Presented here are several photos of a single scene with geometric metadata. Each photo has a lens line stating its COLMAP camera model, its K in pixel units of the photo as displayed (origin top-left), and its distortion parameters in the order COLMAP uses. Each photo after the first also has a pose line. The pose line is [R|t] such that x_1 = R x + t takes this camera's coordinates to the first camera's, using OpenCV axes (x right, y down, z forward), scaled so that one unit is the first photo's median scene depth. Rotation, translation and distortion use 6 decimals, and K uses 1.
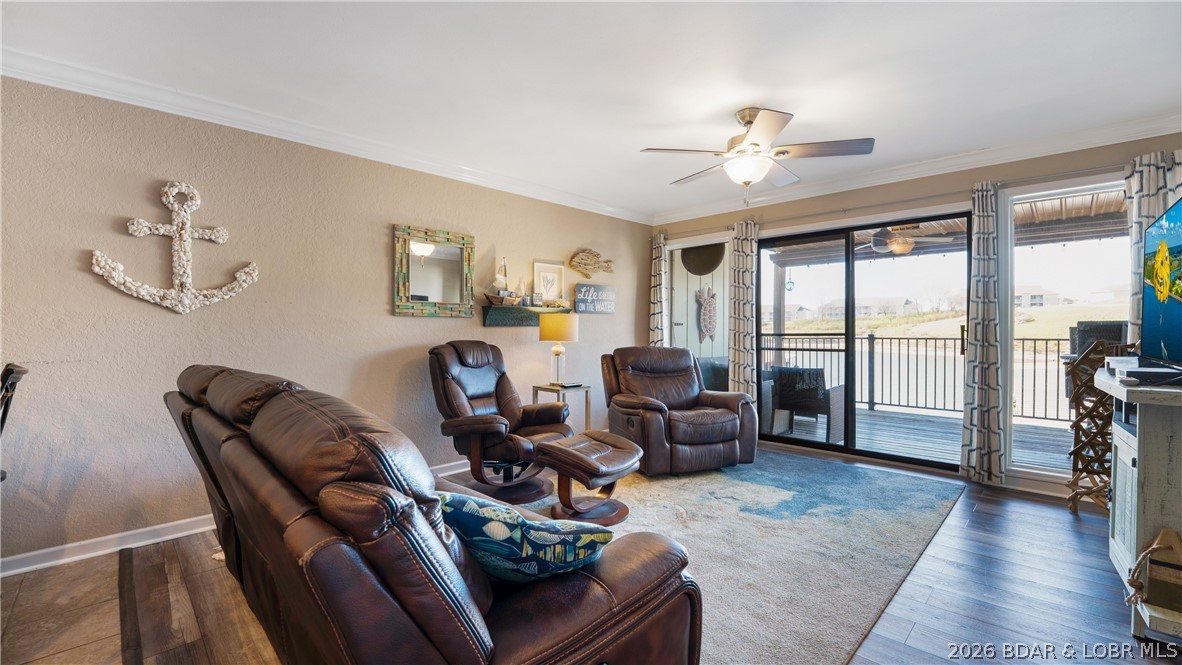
lens RADIAL K [[492.2, 0, 590.0], [0, 492.2, 333.6], [0, 0, 1]] dist [-0.029886, 0.005268]
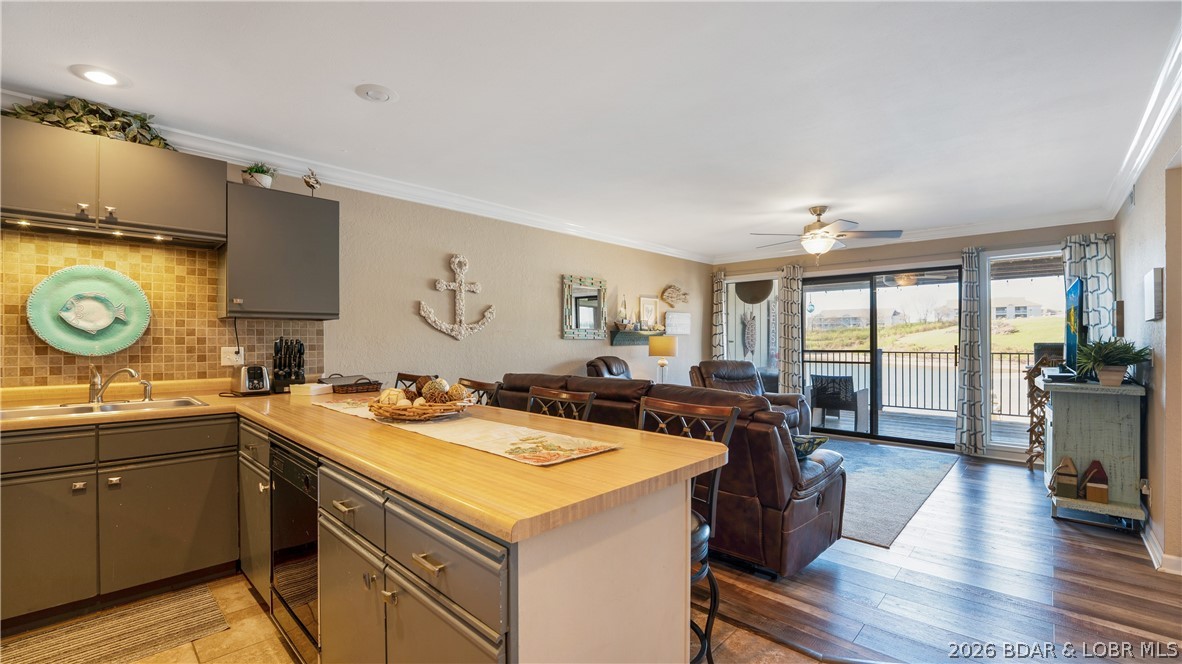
lens RADIAL K [[492.2, 0, 589.5], [0, 492.2, 337.0], [0, 0, 1]] dist [-0.029886, 0.005268]
pose [[0.999852, -0.000094, 0.017210, -0.357907], [0.000347, 0.999892, -0.014686, -0.022070], [-0.017206, 0.014690, 0.999744, -0.438150]]
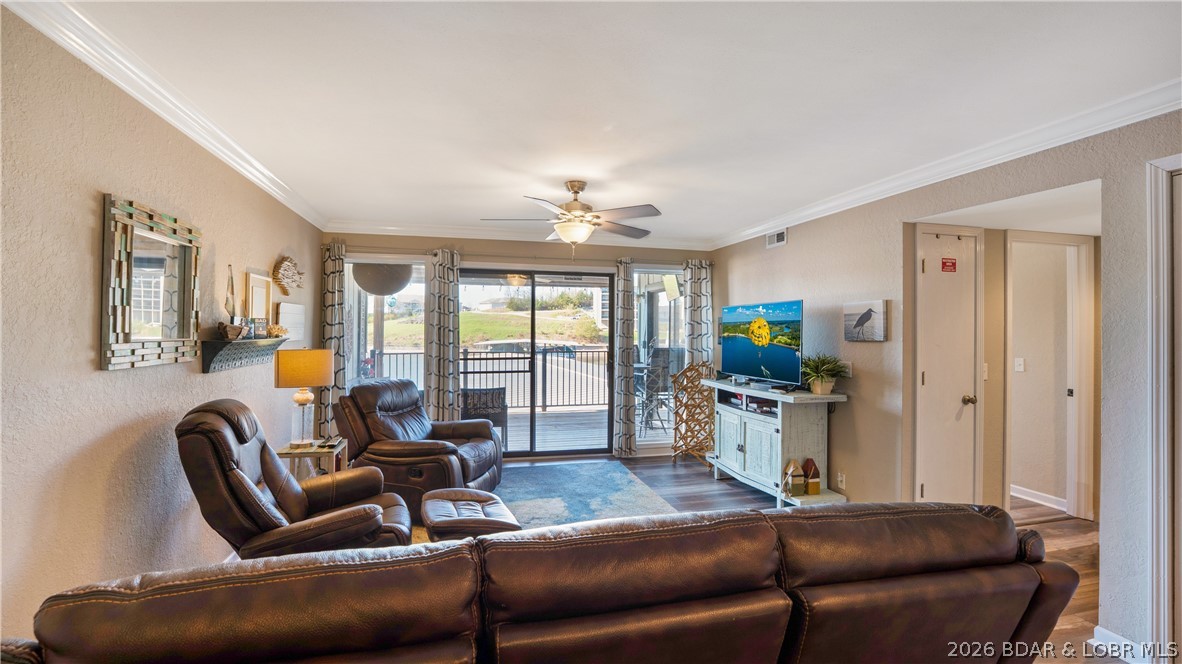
lens RADIAL K [[492.2, 0, 572.2], [0, 492.2, 324.5], [0, 0, 1]] dist [-0.029886, 0.005268]
pose [[0.536779, 0.013938, 0.843608, -0.578690], [-0.000460, 0.999868, -0.016227, -0.079322], [-0.843723, 0.008323, 0.536715, 0.320939]]
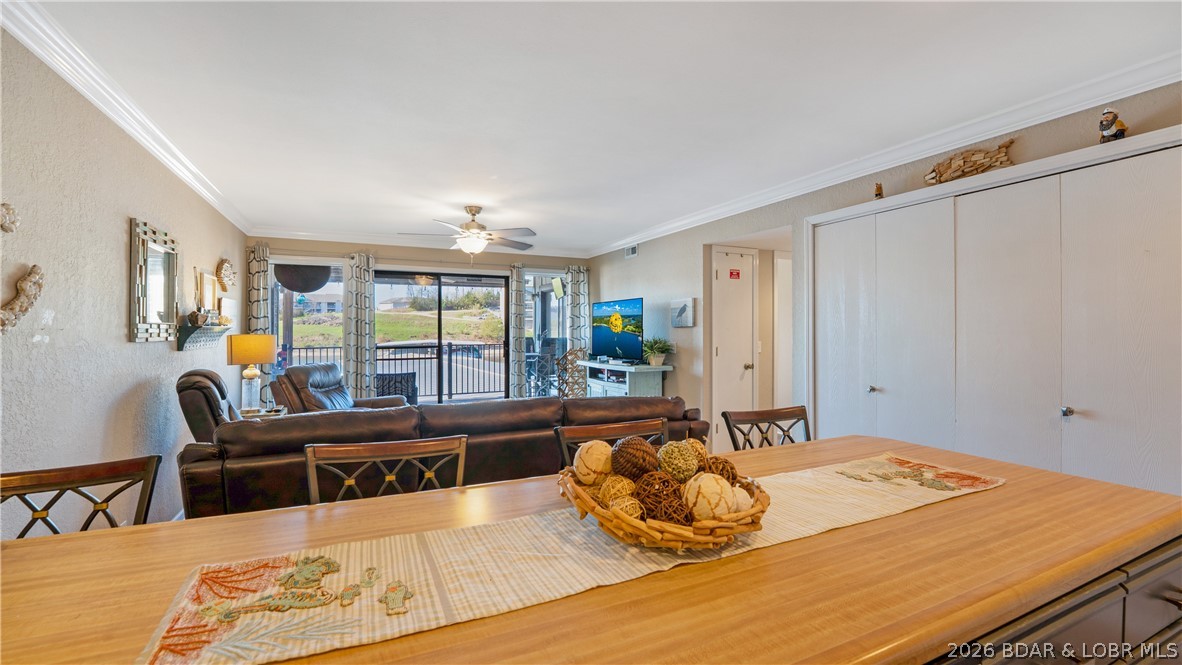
lens RADIAL K [[492.2, 0, 578.5], [0, 492.2, 328.1], [0, 0, 1]] dist [-0.029886, 0.005268]
pose [[0.358720, 0.005323, 0.933430, -0.859384], [0.007783, 0.999932, -0.008694, -0.047800], [-0.933413, 0.010384, 0.358654, 0.118194]]
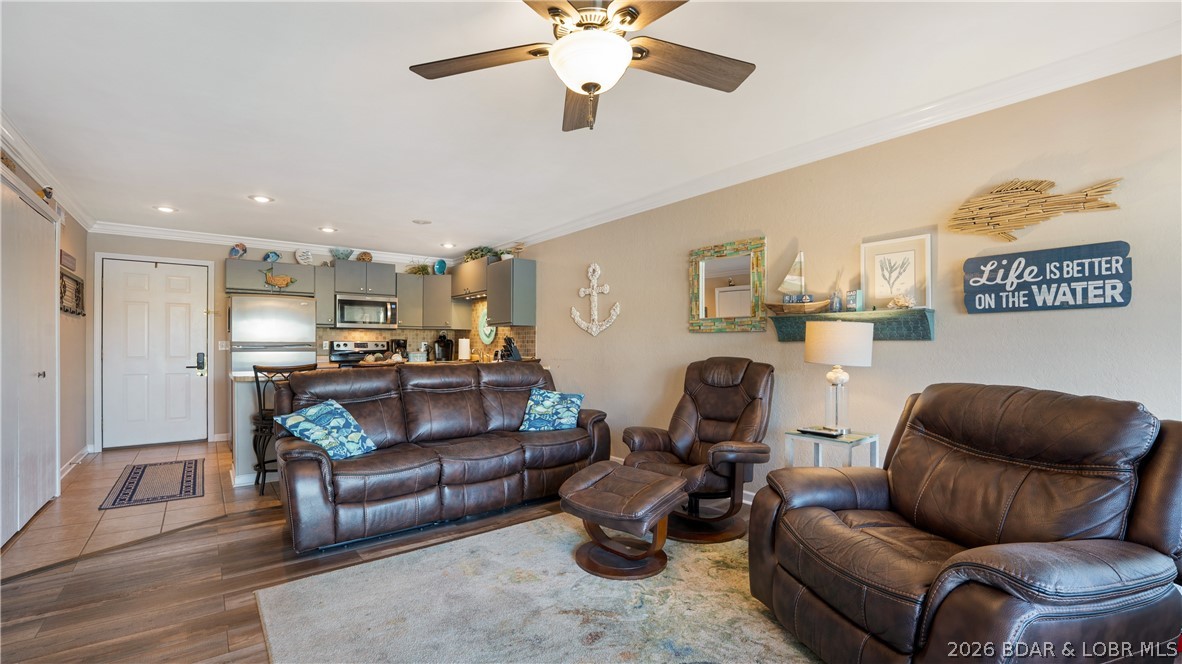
lens RADIAL K [[492.2, 0, 570.4], [0, 492.2, 347.4], [0, 0, 1]] dist [-0.029886, 0.005268]
pose [[-0.148766, 0.003289, -0.988867, 0.762794], [-0.011957, 0.999915, 0.005124, -0.006015], [0.988800, 0.012586, -0.148714, 0.922674]]
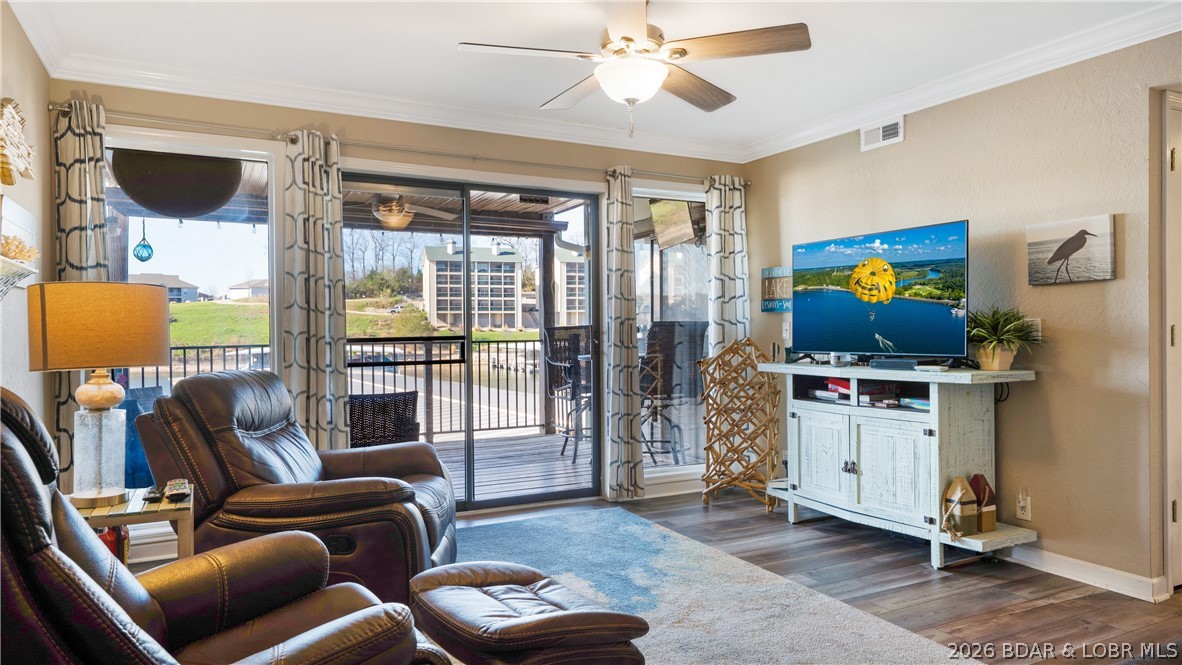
lens RADIAL K [[747.6, 0, 570.1], [0, 747.6, 334.3], [0, 0, 1]] dist [0.018375, 0.001509]
pose [[0.318803, -0.006295, 0.947800, -0.547668], [0.013016, 0.999913, 0.002263, -0.004265], [-0.947731, 0.011615, 0.318858, 0.661575]]
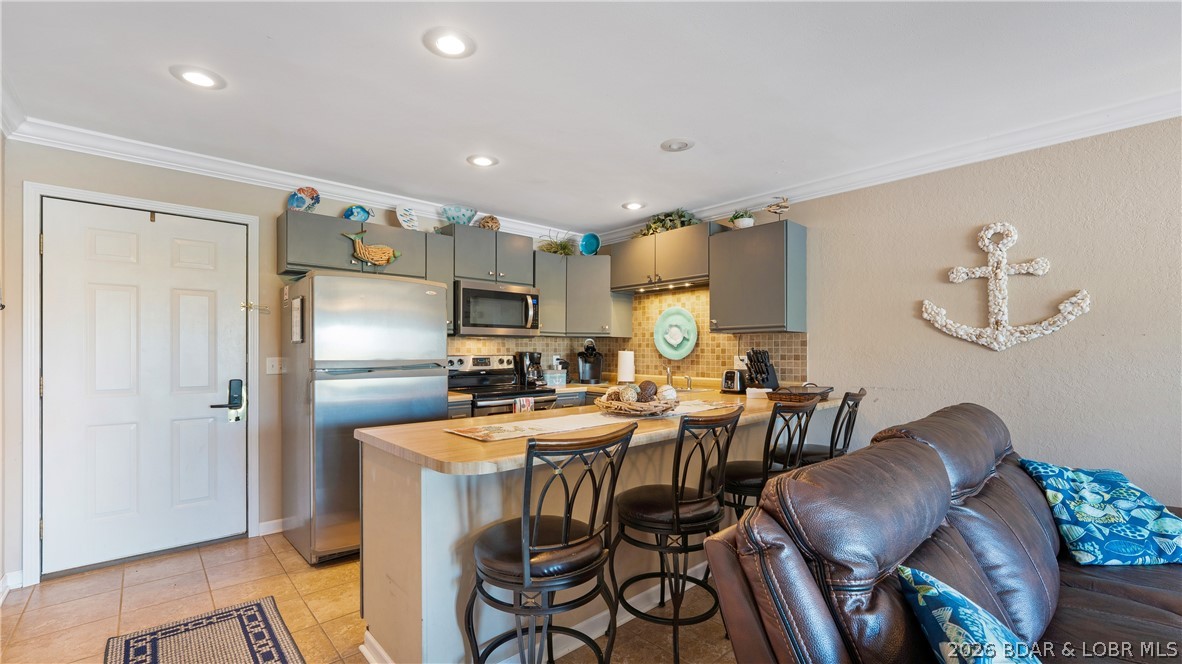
lens RADIAL K [[492.2, 0, 569.3], [0, 492.2, 351.4], [0, 0, 1]] dist [-0.029886, 0.005268]
pose [[-0.078047, 0.000269, -0.996950, 0.189152], [-0.010144, 0.999948, 0.001064, -0.024790], [0.996898, 0.010196, -0.078040, 0.136159]]
